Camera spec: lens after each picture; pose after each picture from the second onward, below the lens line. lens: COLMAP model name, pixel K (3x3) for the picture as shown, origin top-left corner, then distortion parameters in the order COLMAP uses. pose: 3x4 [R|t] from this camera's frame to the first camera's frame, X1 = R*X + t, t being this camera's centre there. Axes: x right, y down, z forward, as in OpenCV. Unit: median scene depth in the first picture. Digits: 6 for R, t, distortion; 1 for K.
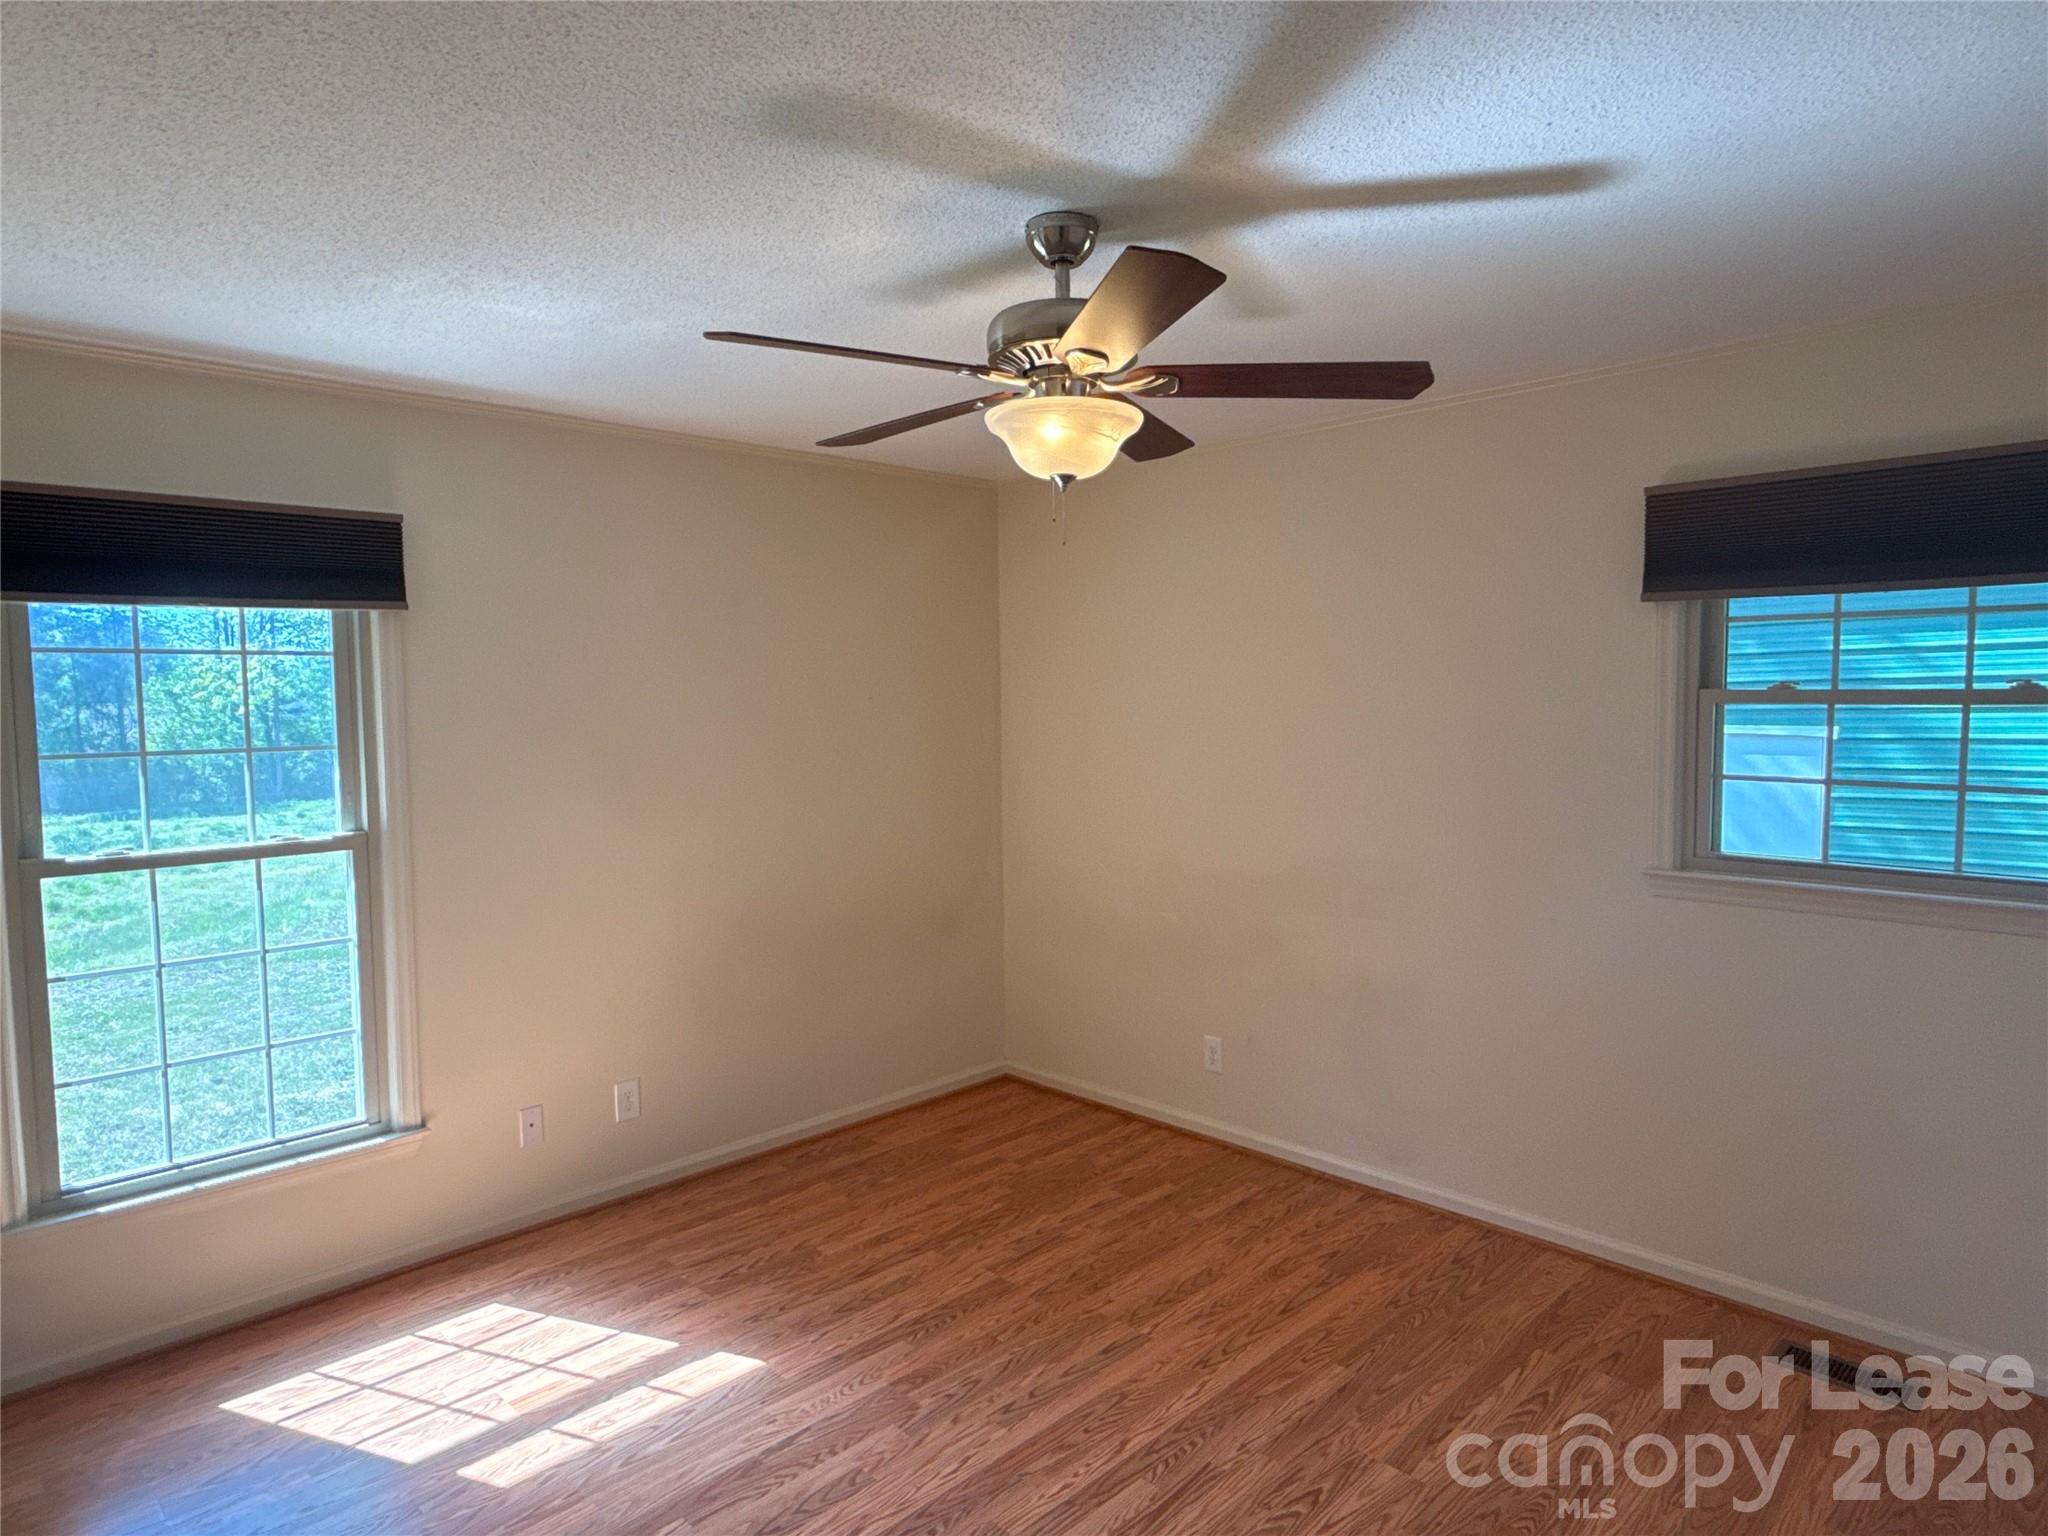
lens RADIAL K [[1214.6, 0, 1020.0], [0, 1214.6, 770.0], [0, 0, 1]] dist [-0.004459, 0.005184]
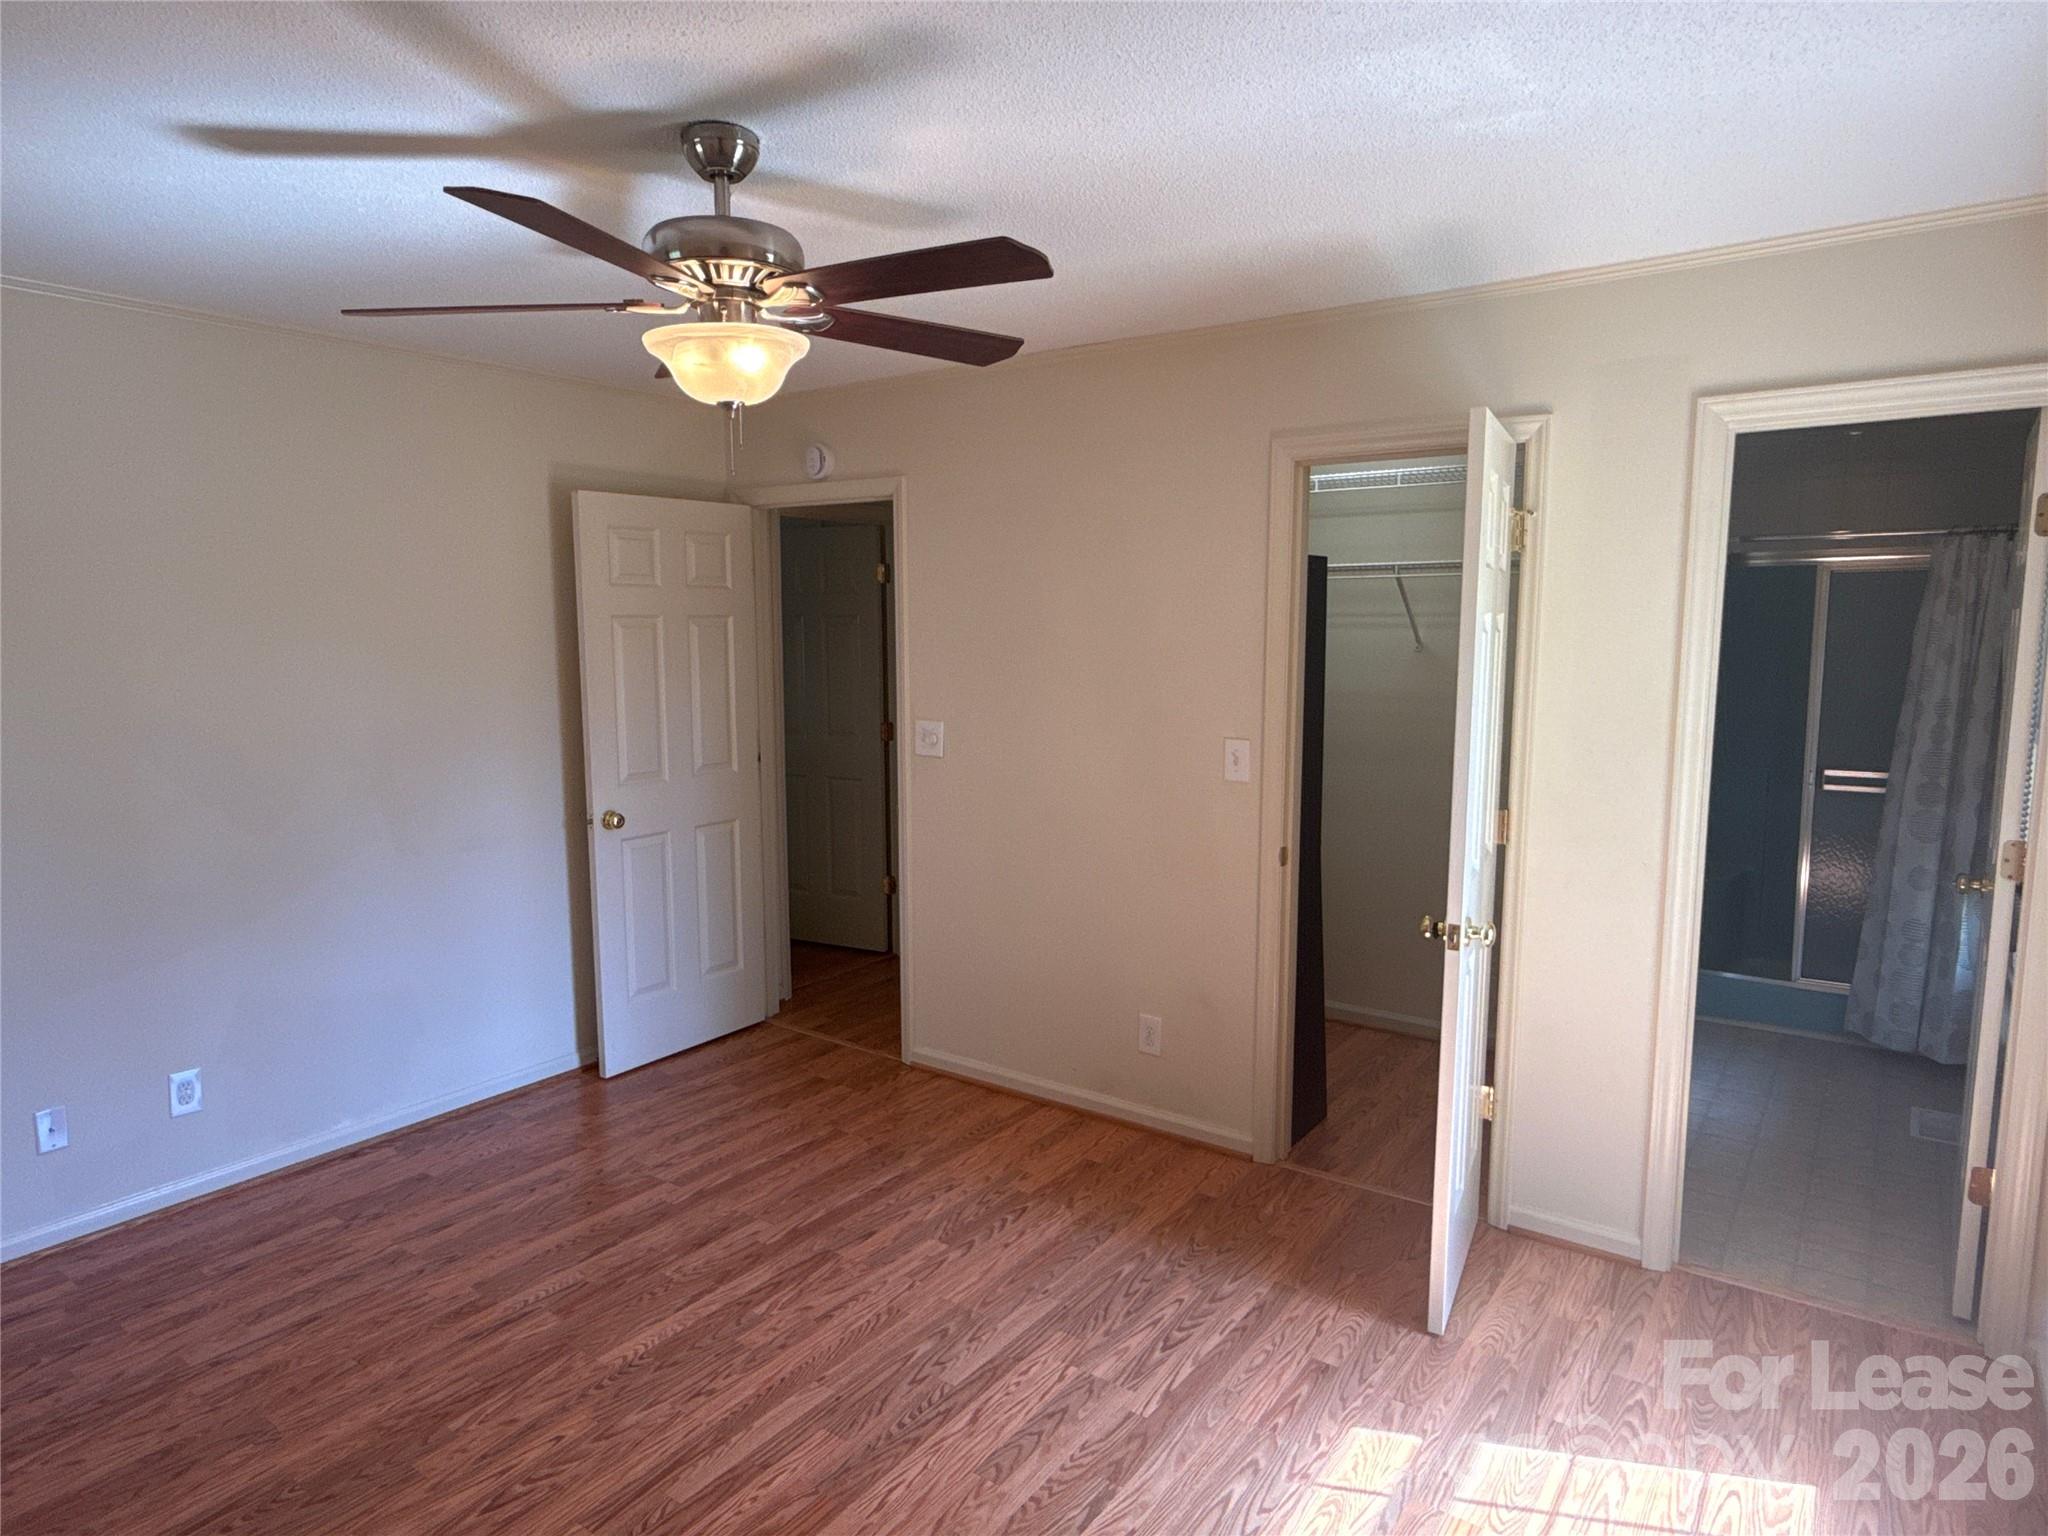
lens RADIAL K [[1214.6, 0, 1020.0], [0, 1214.6, 770.0], [0, 0, 1]] dist [-0.004459, 0.005184]
pose [[-0.984781, 0.036683, -0.169883, -0.015002], [0.003958, 0.981952, 0.189089, -0.119537], [0.173754, 0.185539, -0.967153, 1.797483]]
